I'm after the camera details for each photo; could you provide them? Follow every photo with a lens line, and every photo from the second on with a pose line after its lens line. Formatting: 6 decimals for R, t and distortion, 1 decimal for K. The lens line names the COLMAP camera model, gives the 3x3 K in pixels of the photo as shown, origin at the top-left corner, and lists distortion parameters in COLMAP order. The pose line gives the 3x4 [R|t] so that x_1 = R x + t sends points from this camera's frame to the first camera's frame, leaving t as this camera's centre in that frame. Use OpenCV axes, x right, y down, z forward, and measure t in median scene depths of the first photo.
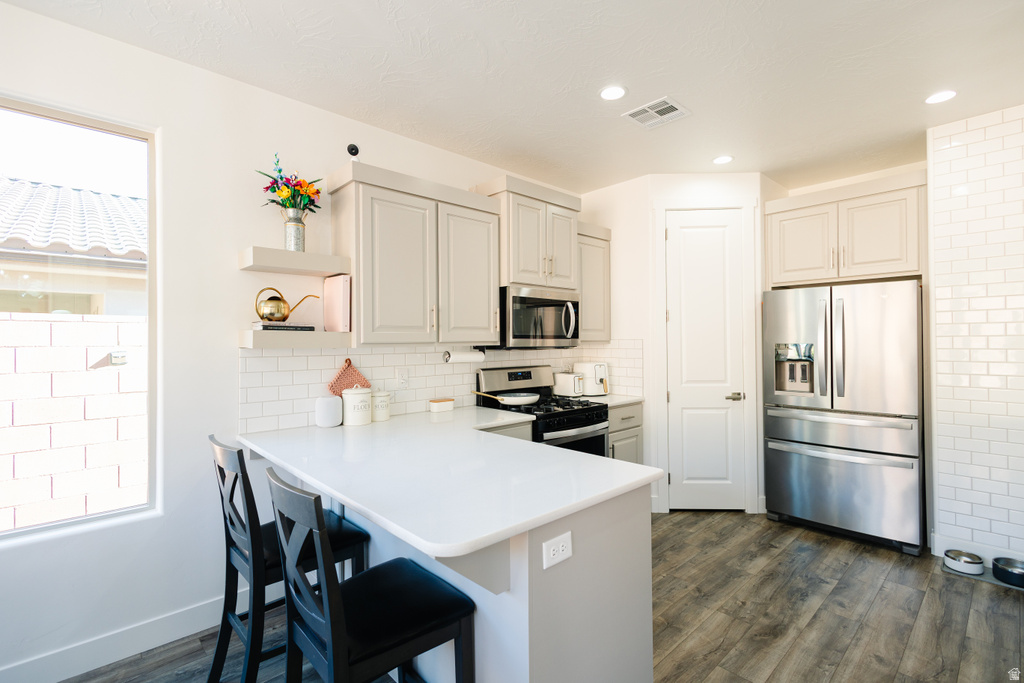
lens RADIAL K [[469.4, 0, 515.6], [0, 469.4, 339.4], [0, 0, 1]] dist [0.011452, -0.002305]
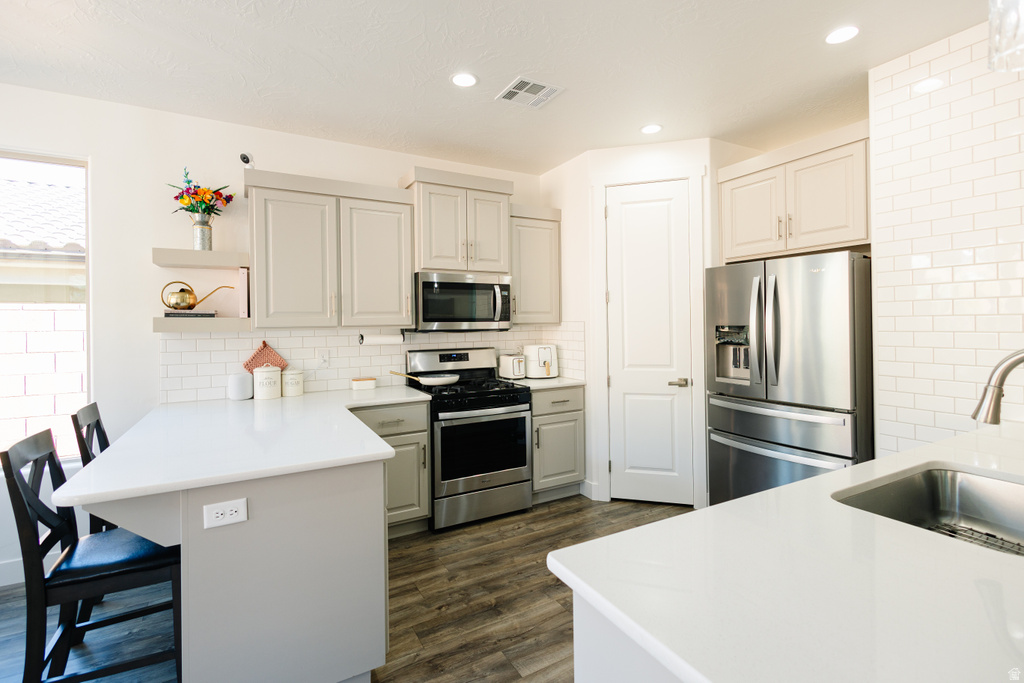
lens RADIAL K [[469.4, 0, 521.7], [0, 469.4, 323.8], [0, 0, 1]] dist [0.011452, -0.002305]
pose [[0.971908, -0.005038, -0.235306, 0.430813], [0.006932, 0.999950, 0.007226, -0.003528], [0.235257, -0.008654, 0.971895, 0.030500]]
